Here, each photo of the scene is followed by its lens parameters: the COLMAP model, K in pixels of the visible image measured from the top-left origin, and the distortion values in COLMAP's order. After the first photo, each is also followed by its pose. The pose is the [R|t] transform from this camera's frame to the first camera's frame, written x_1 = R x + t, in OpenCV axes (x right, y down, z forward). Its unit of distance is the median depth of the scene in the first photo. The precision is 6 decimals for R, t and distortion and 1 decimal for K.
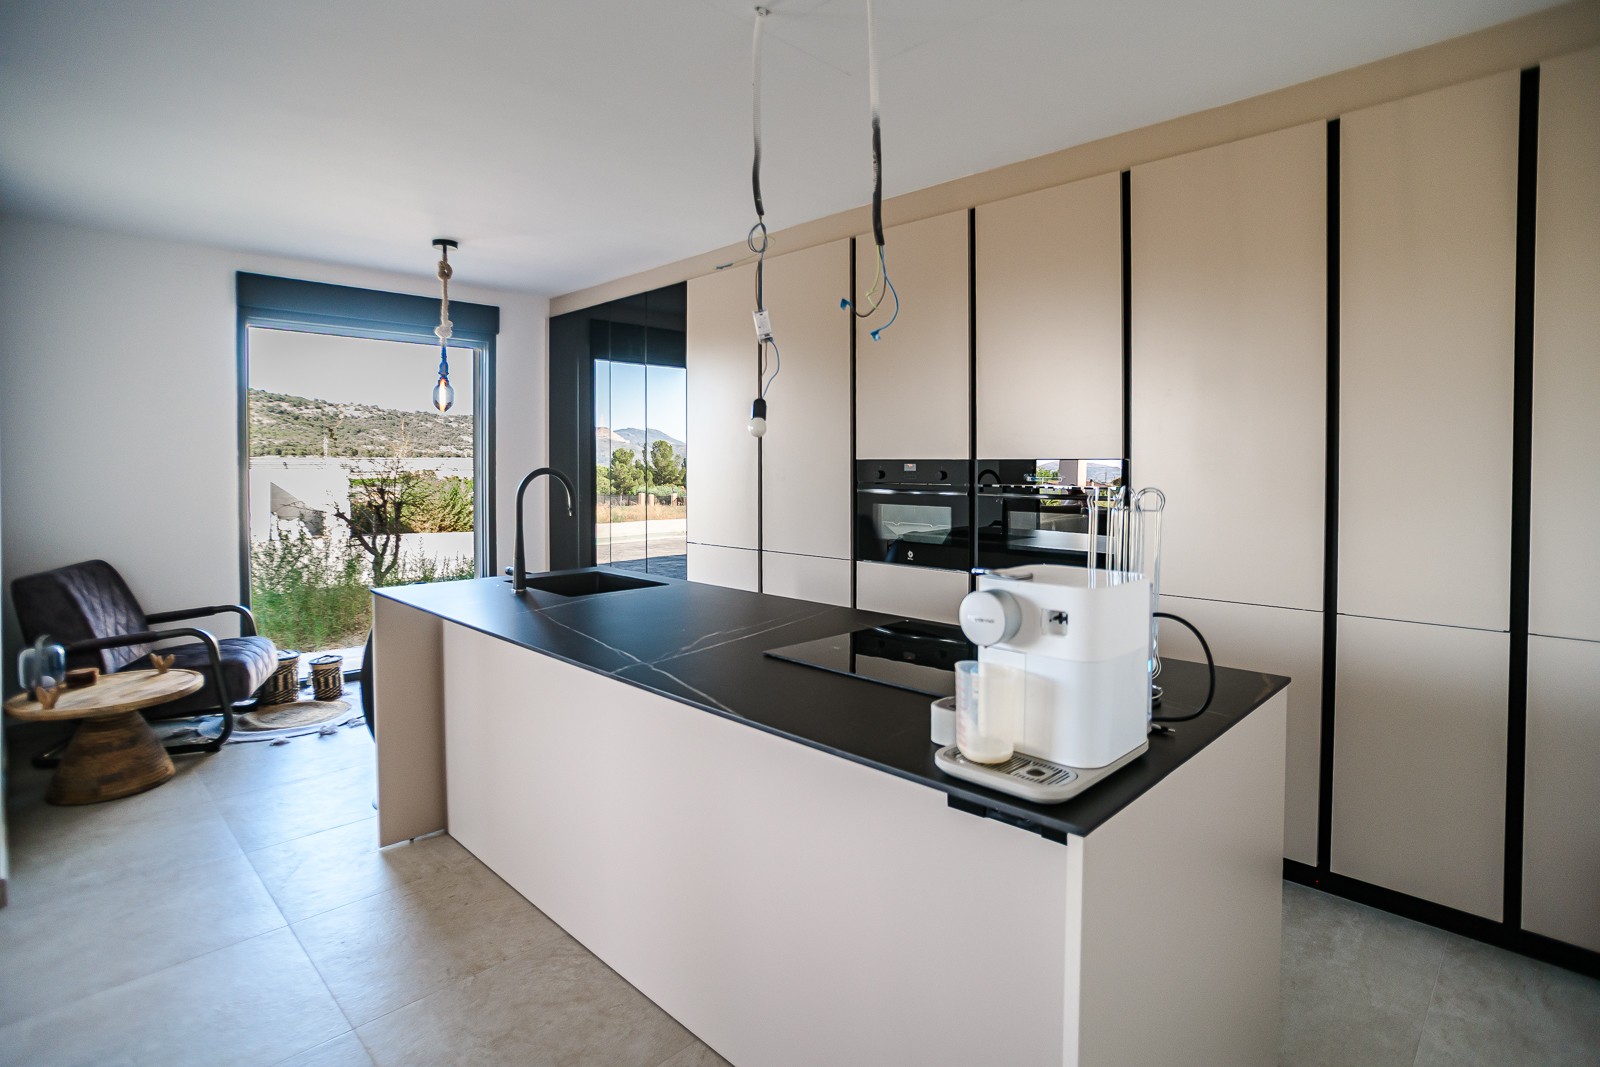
lens RADIAL K [[800.0, 0, 831.1], [0, 800.0, 478.8], [0, 0, 1]] dist [-0.078019, 0.030084]
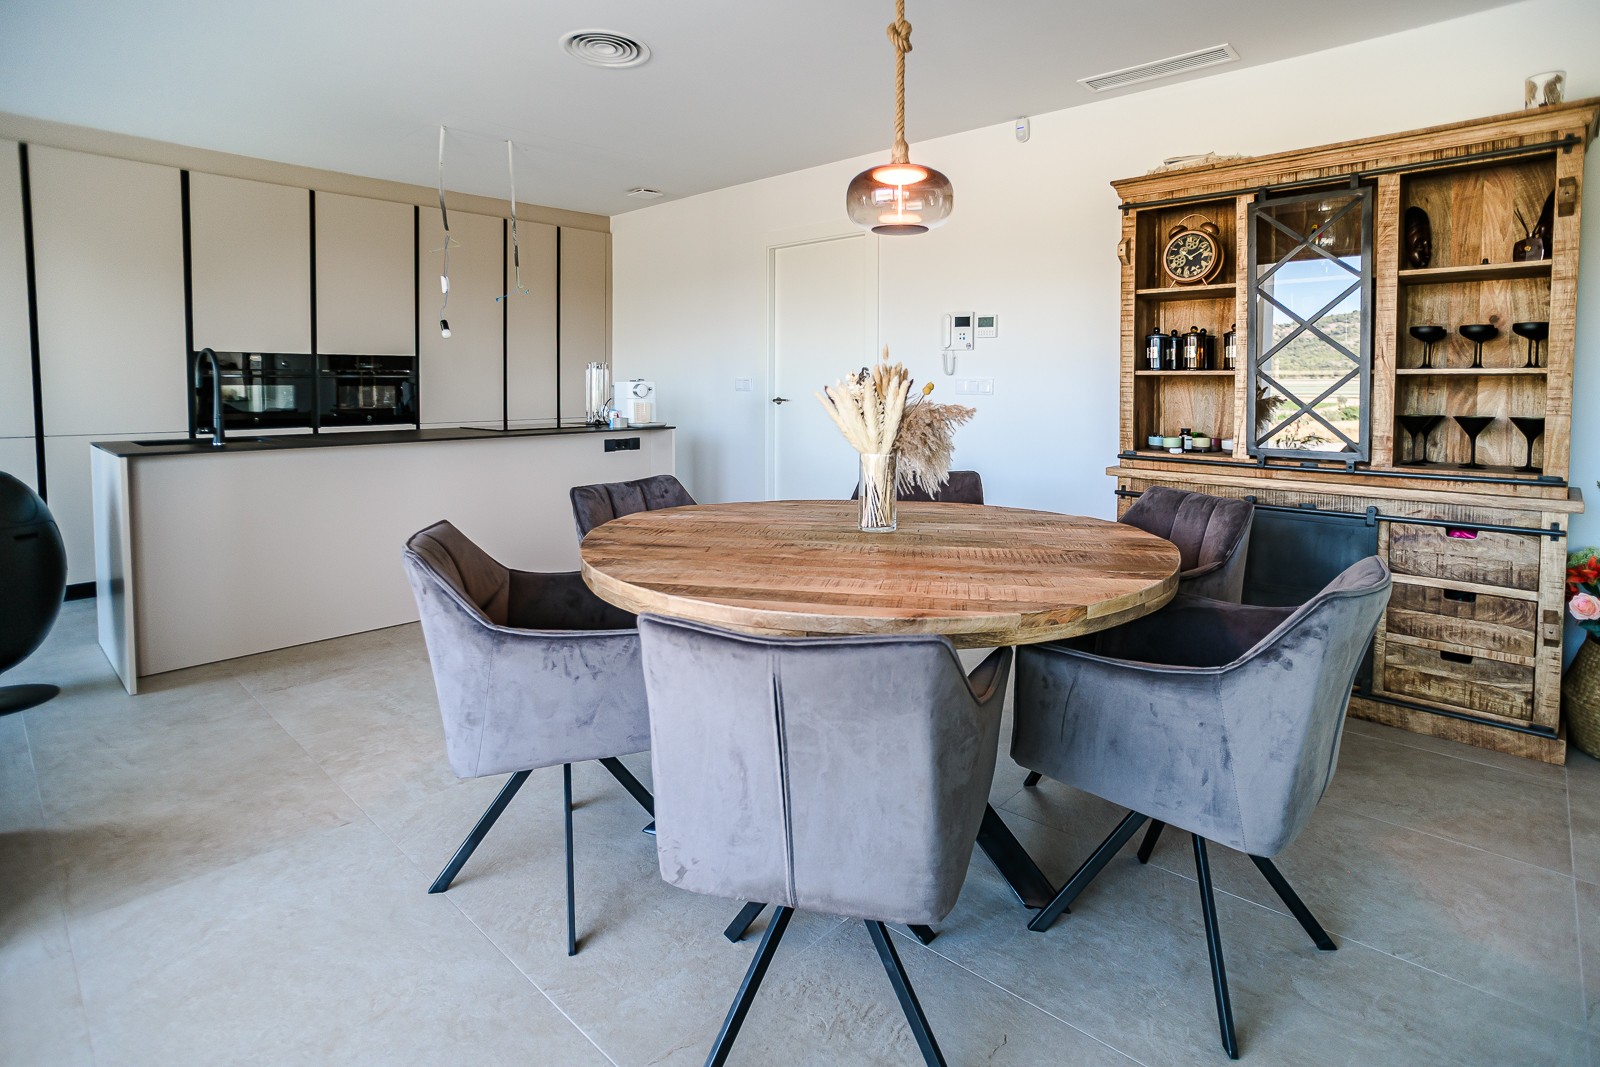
lens RADIAL K [[825.7, 0, 807.9], [0, 825.7, 423.3], [0, 0, 1]] dist [-0.043575, -0.000370]
pose [[0.008882, -0.052715, 0.998570, -1.281478], [0.011471, 0.998549, 0.052612, 0.036994], [-0.999895, 0.010988, 0.009474, 0.023480]]
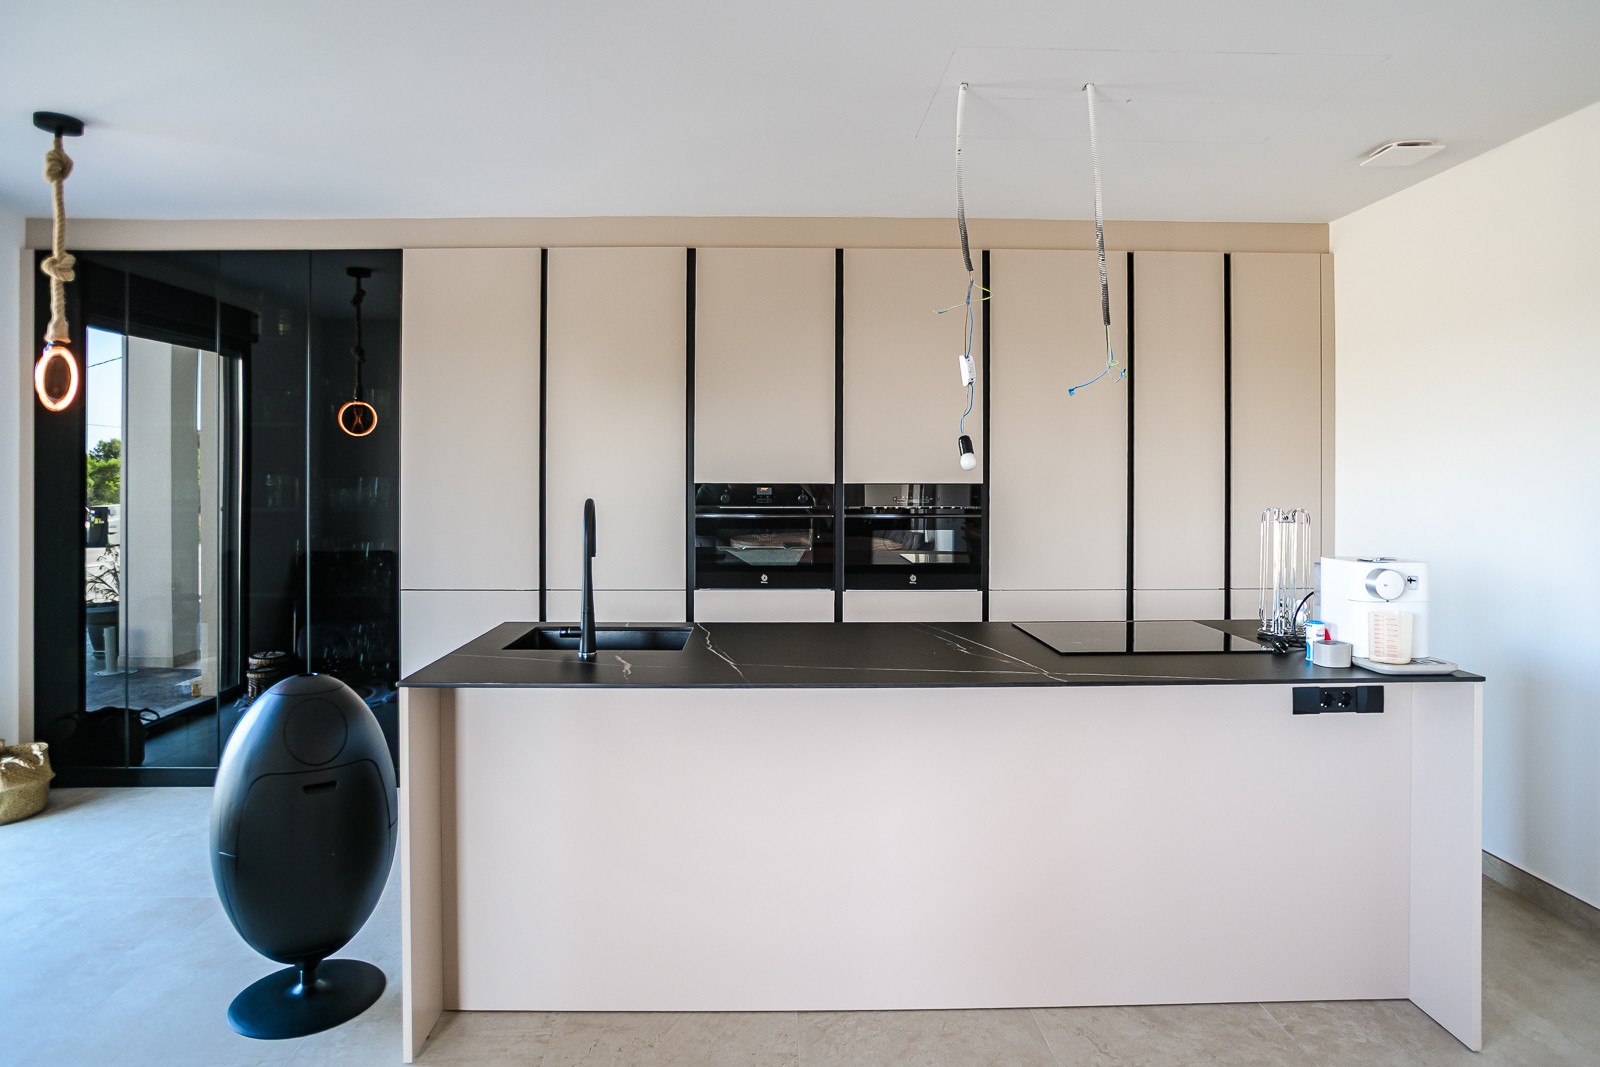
lens RADIAL K [[937.6, 0, 776.2], [0, 937.6, 474.4], [0, 0, 1]] dist [-0.029255, 0.001662]
pose [[0.721120, -0.000556, 0.692810, -0.693533], [0.011618, 0.999869, -0.011291, -0.021452], [-0.692713, 0.016192, 0.721032, 0.136759]]
